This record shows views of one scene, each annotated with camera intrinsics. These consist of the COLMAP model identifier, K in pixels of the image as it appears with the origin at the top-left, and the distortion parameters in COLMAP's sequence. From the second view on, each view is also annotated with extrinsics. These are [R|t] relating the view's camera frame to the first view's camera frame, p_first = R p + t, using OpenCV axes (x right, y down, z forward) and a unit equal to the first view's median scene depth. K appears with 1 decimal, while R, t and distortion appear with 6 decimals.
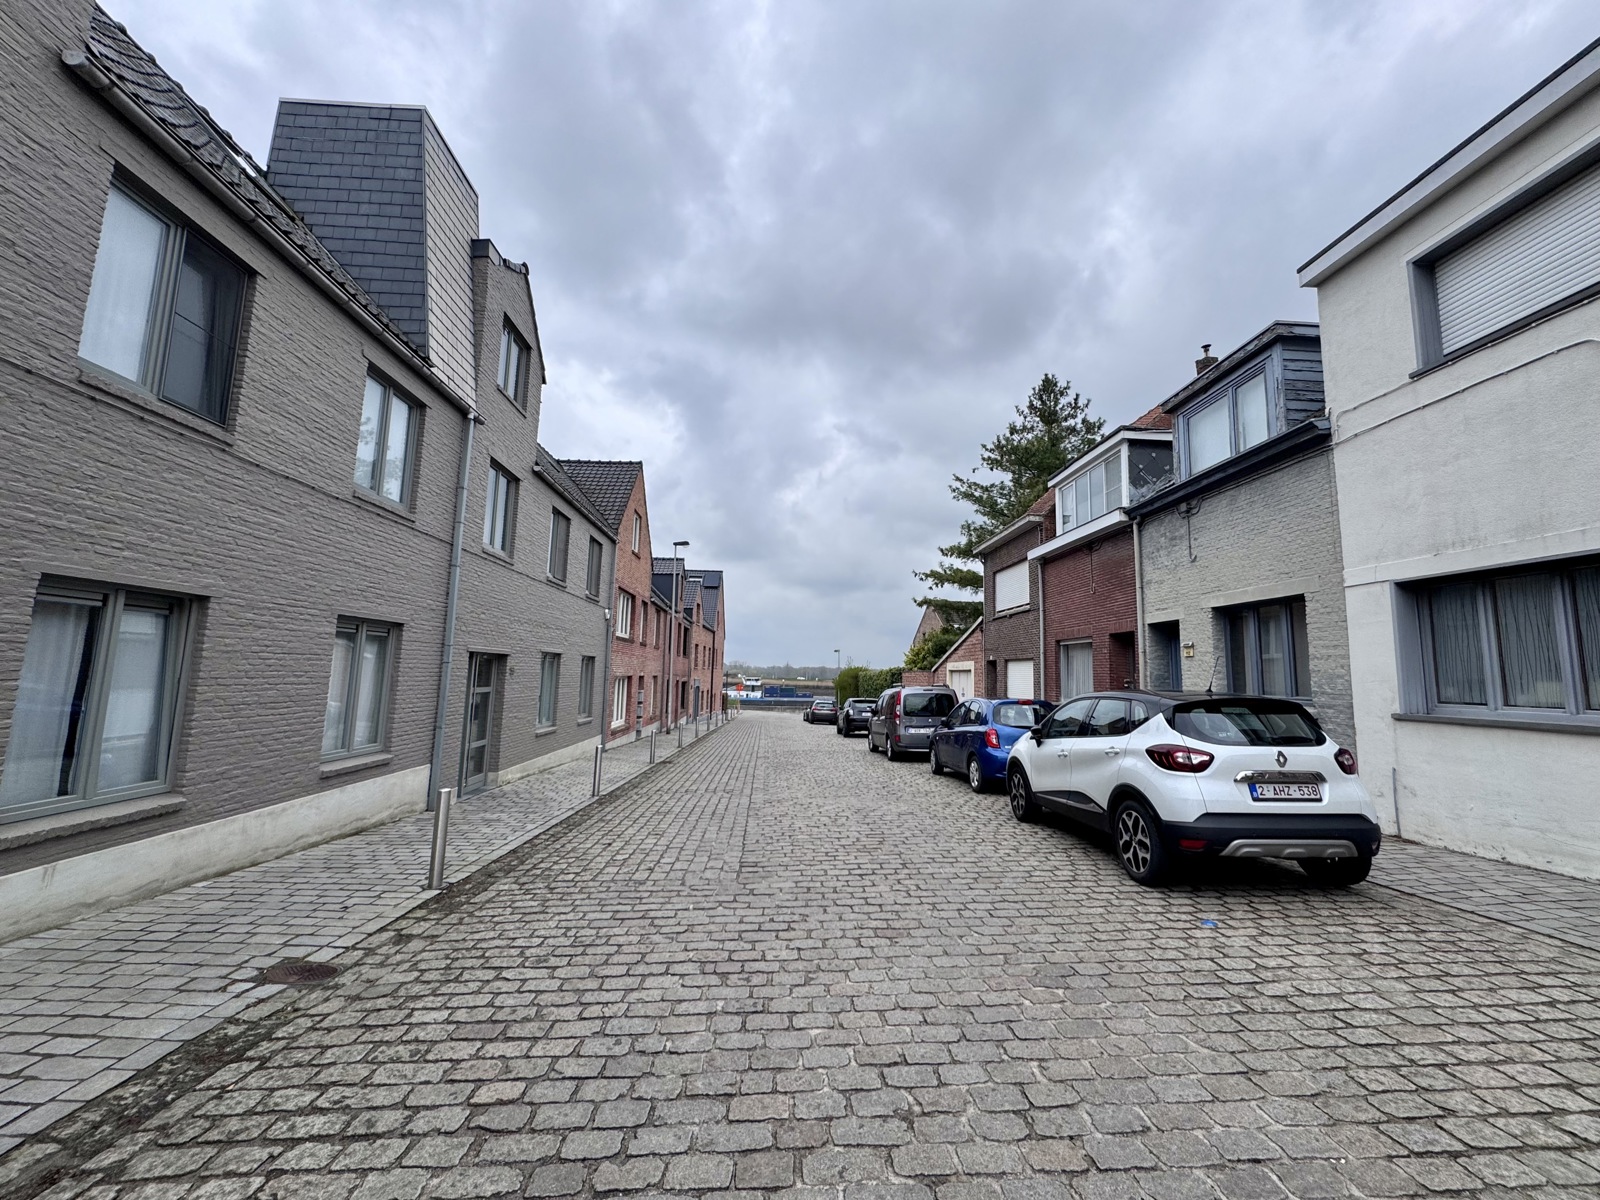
lens RADIAL K [[637.8, 0, 804.1], [0, 637.8, 596.2], [0, 0, 1]] dist [-0.003417, 0.000322]
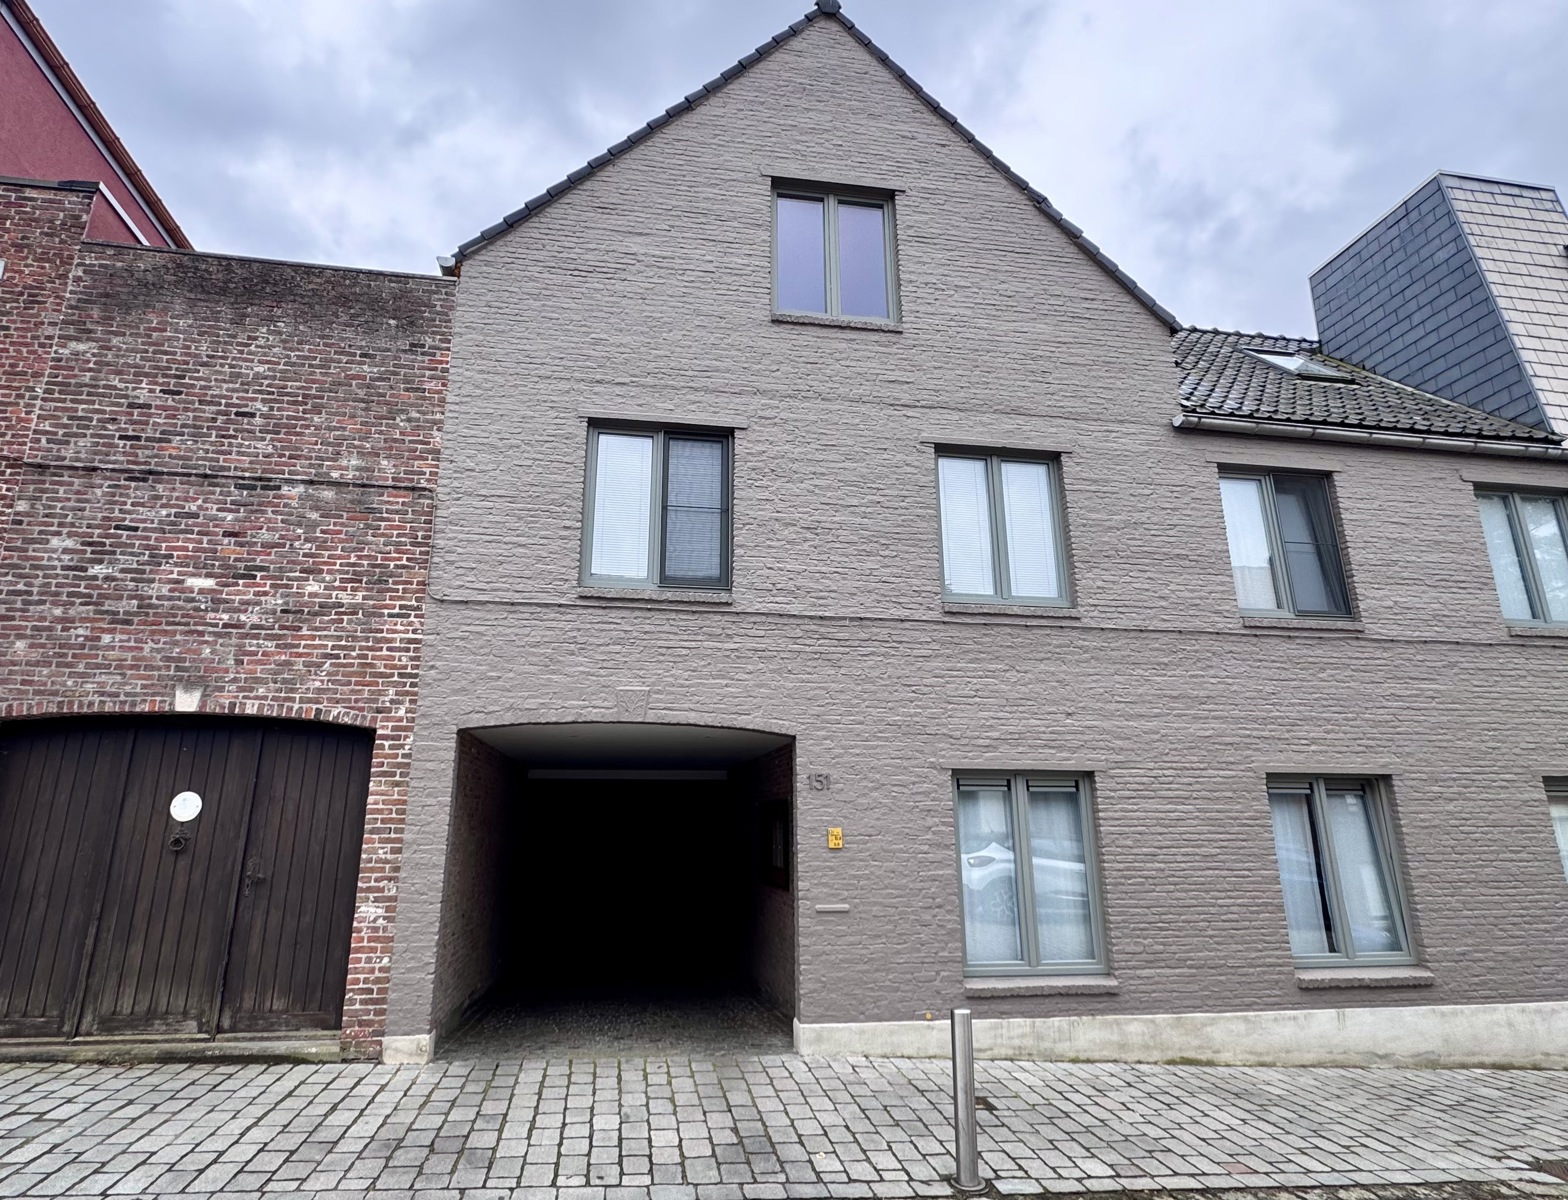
lens RADIAL K [[833.4, 0, 735.4], [0, 833.4, 603.0], [0, 0, 1]] dist [0.000943, -0.002764]
pose [[0.099185, -0.281802, -0.954332, 0.353091], [0.122383, 0.955235, -0.269349, -0.031236], [0.987514, -0.090079, 0.129233, -0.227849]]
